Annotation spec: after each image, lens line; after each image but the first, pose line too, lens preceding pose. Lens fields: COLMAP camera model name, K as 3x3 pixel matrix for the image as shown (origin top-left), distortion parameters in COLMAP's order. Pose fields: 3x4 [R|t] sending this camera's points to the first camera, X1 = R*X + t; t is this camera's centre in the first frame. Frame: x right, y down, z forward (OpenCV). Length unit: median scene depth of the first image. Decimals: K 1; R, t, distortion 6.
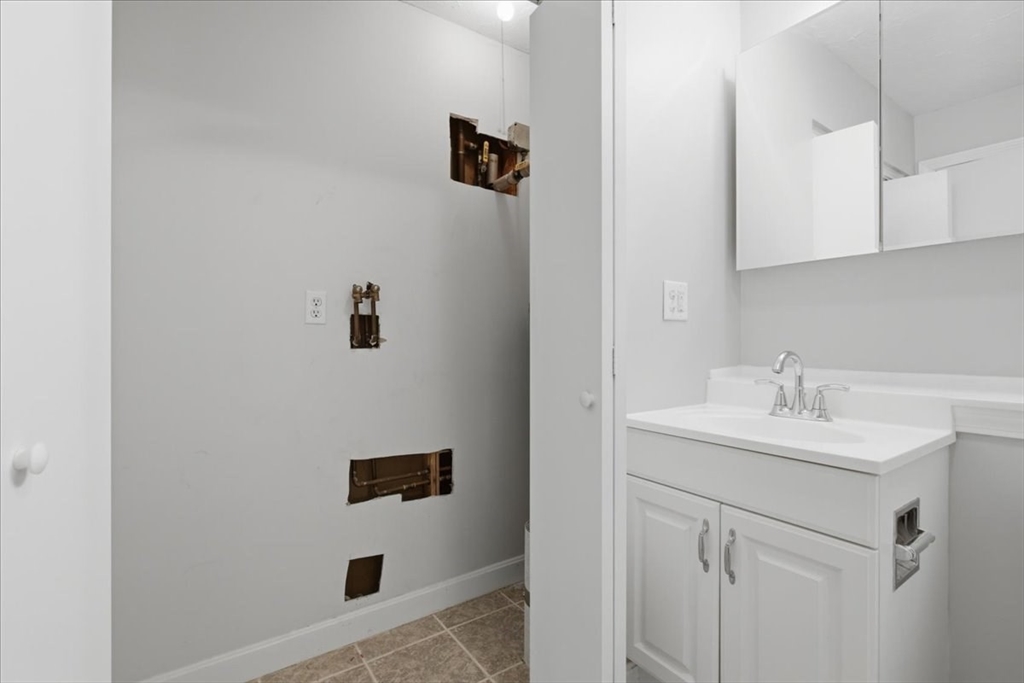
lens RADIAL K [[466.8, 0, 507.5], [0, 466.8, 345.3], [0, 0, 1]] dist [-0.001611, 0.000376]
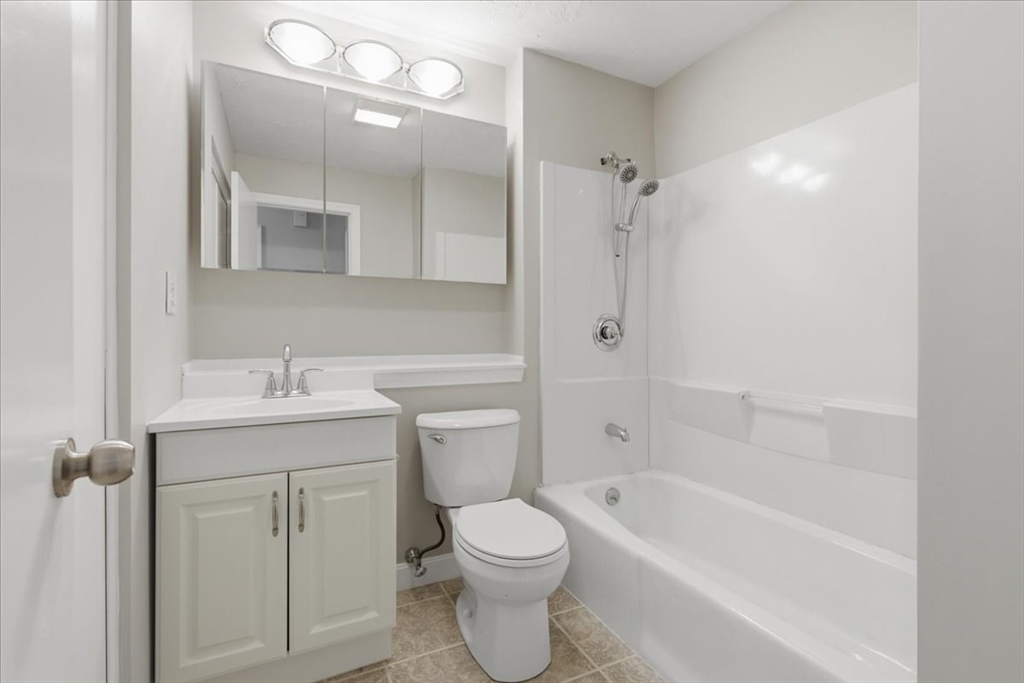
lens RADIAL K [[466.8, 0, 511.8], [0, 466.8, 337.0], [0, 0, 1]] dist [-0.001611, 0.000376]
pose [[0.149009, -0.005866, 0.988818, -0.554718], [0.005263, 0.999973, 0.005139, -0.010727], [-0.988822, 0.004438, 0.149036, 0.214149]]
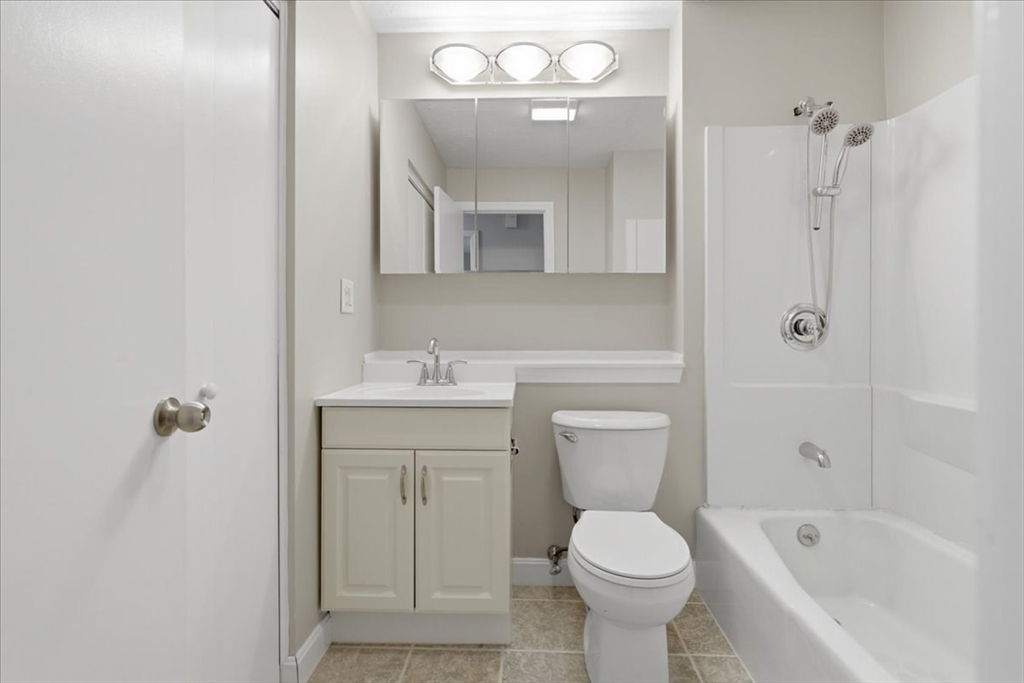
lens RADIAL K [[492.9, 0, 509.6], [0, 492.9, 335.9], [0, 0, 1]] dist [0.003221, -0.000007]
pose [[0.597847, -0.008067, 0.801570, -0.458393], [0.004485, 0.999967, 0.006718, -0.004094], [-0.801598, -0.000421, 0.597863, -0.075081]]
